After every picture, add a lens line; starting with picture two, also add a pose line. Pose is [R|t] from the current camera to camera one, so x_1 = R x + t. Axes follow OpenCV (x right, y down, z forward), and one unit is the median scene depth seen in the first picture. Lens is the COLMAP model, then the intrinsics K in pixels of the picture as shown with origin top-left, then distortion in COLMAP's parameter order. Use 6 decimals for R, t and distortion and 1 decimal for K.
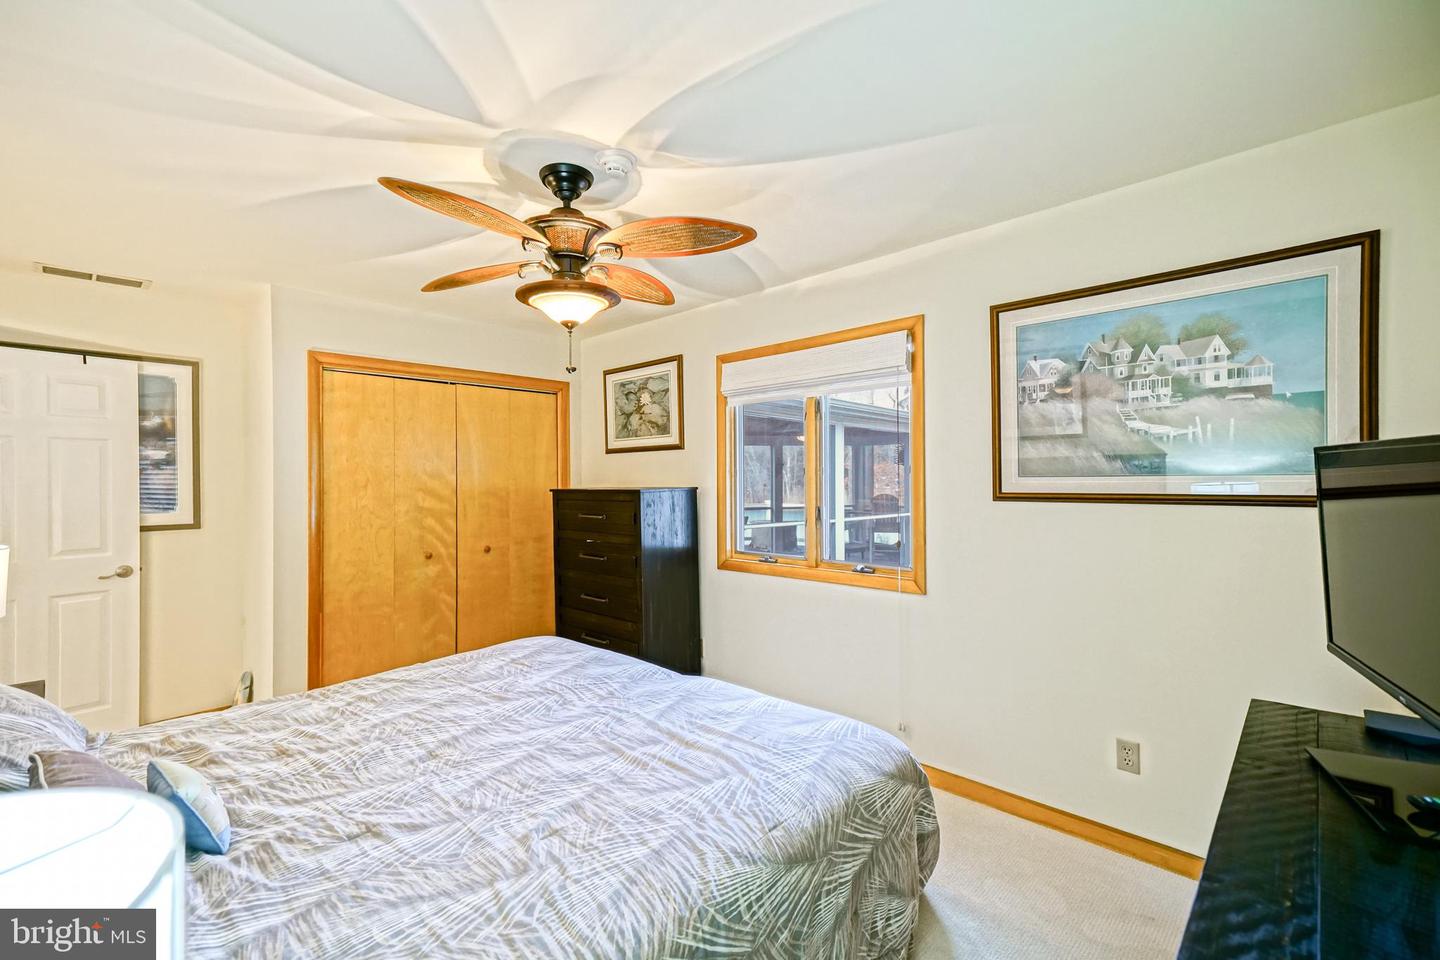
lens RADIAL K [[641.5, 0, 717.9], [0, 641.5, 481.4], [0, 0, 1]] dist [0.041137, -0.002862]
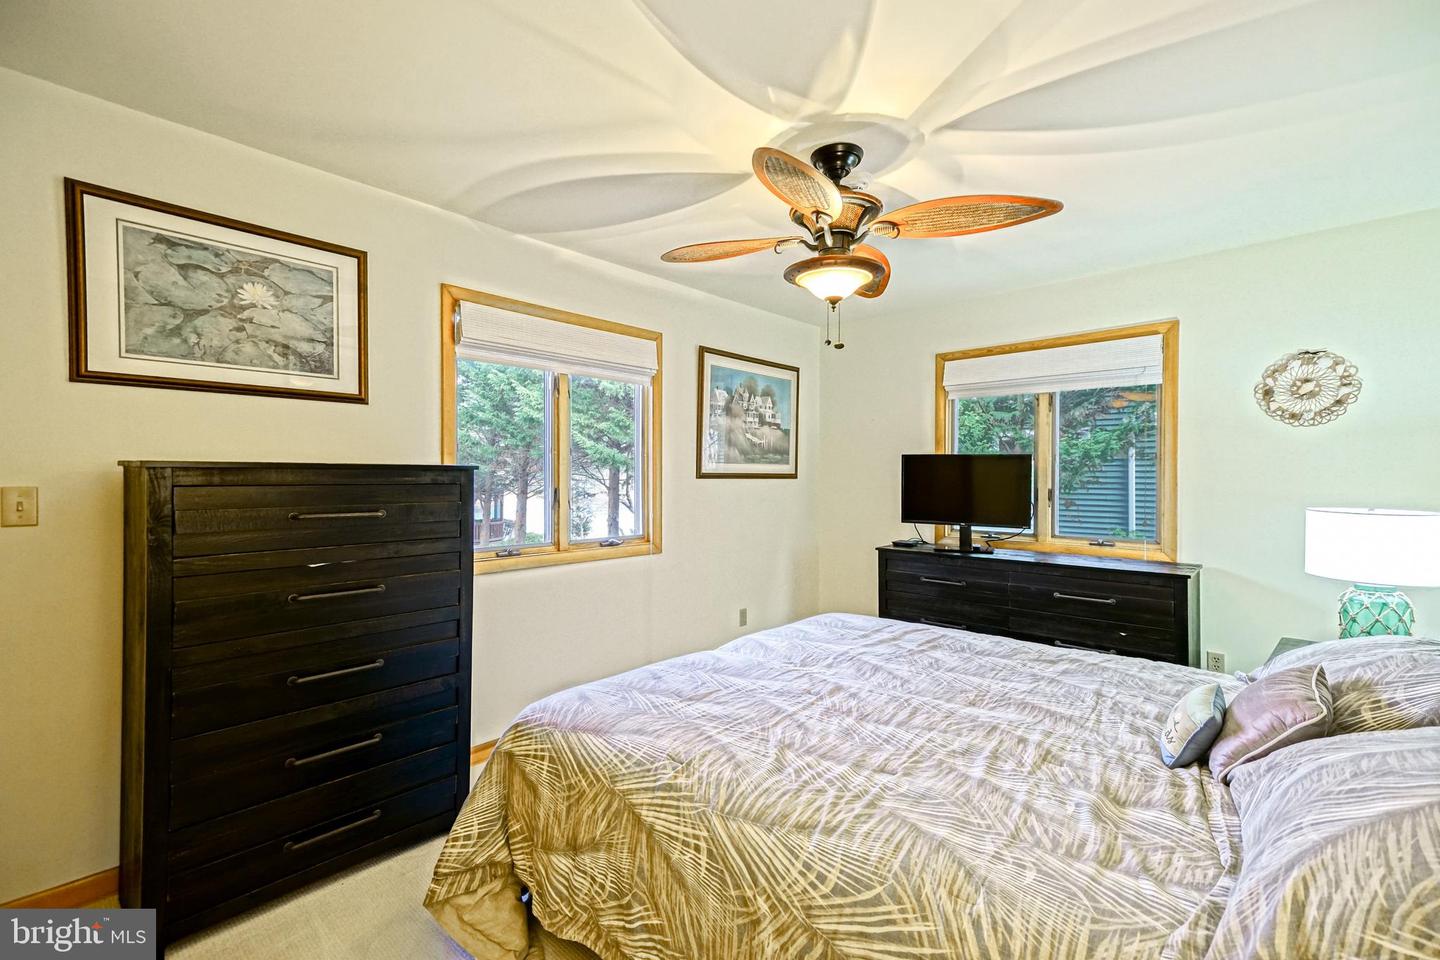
lens RADIAL K [[641.5, 0, 718.9], [0, 641.5, 479.2], [0, 0, 1]] dist [0.041137, -0.002862]
pose [[-0.022258, 0.007088, 0.999727, -1.133493], [0.002023, 0.999973, -0.007044, 0.046097], [-0.999750, 0.001866, -0.022272, 1.092016]]
